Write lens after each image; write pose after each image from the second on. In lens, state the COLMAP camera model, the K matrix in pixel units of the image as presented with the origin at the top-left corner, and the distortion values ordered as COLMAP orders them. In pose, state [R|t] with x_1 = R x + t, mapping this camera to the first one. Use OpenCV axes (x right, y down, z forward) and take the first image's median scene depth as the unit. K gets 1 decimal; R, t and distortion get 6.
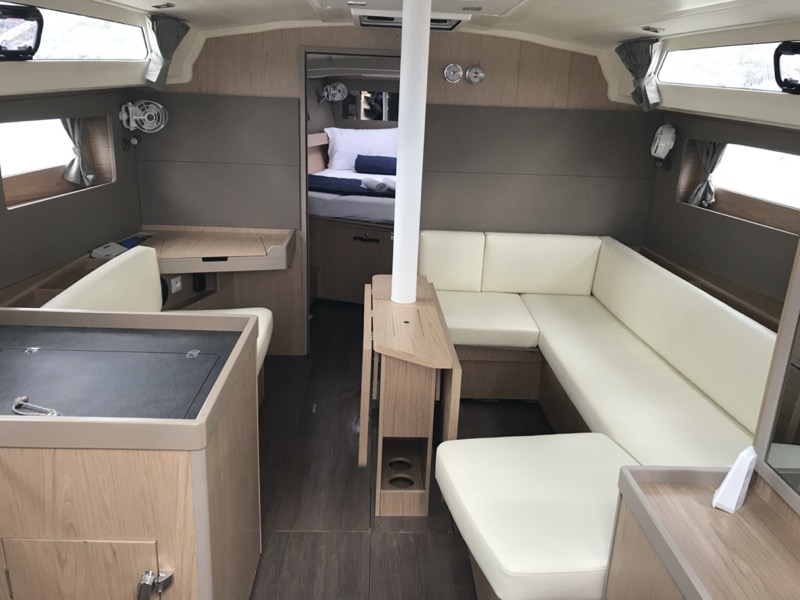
lens RADIAL K [[659.1, 0, 400.0], [0, 659.1, 300.0], [0, 0, 1]] dist [0.000260, -0.009376]
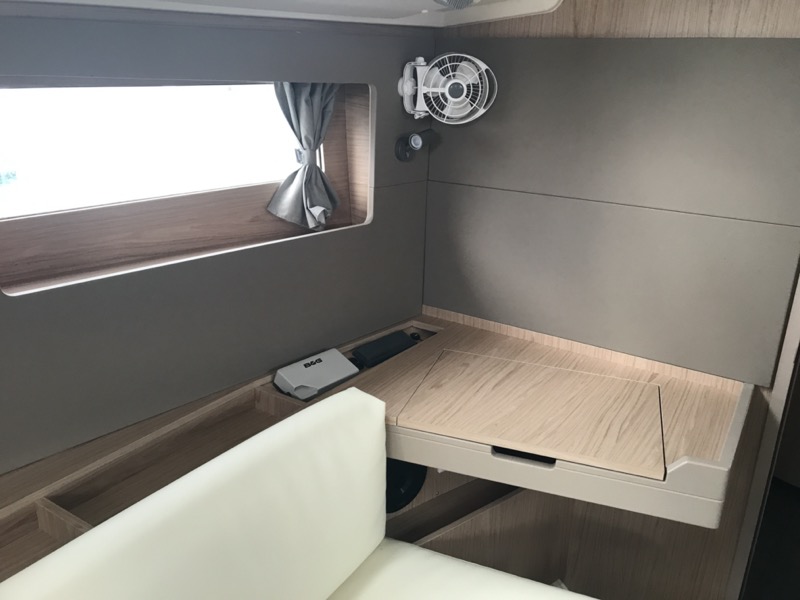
lens RADIAL K [[659.1, 0, 400.0], [0, 659.1, 300.0], [0, 0, 1]] dist [0.000260, -0.009376]
pose [[0.825197, 0.166515, -0.539742, -0.141107], [-0.171882, 0.984269, 0.040870, -0.146096], [0.538057, 0.059046, 0.840838, 0.603086]]
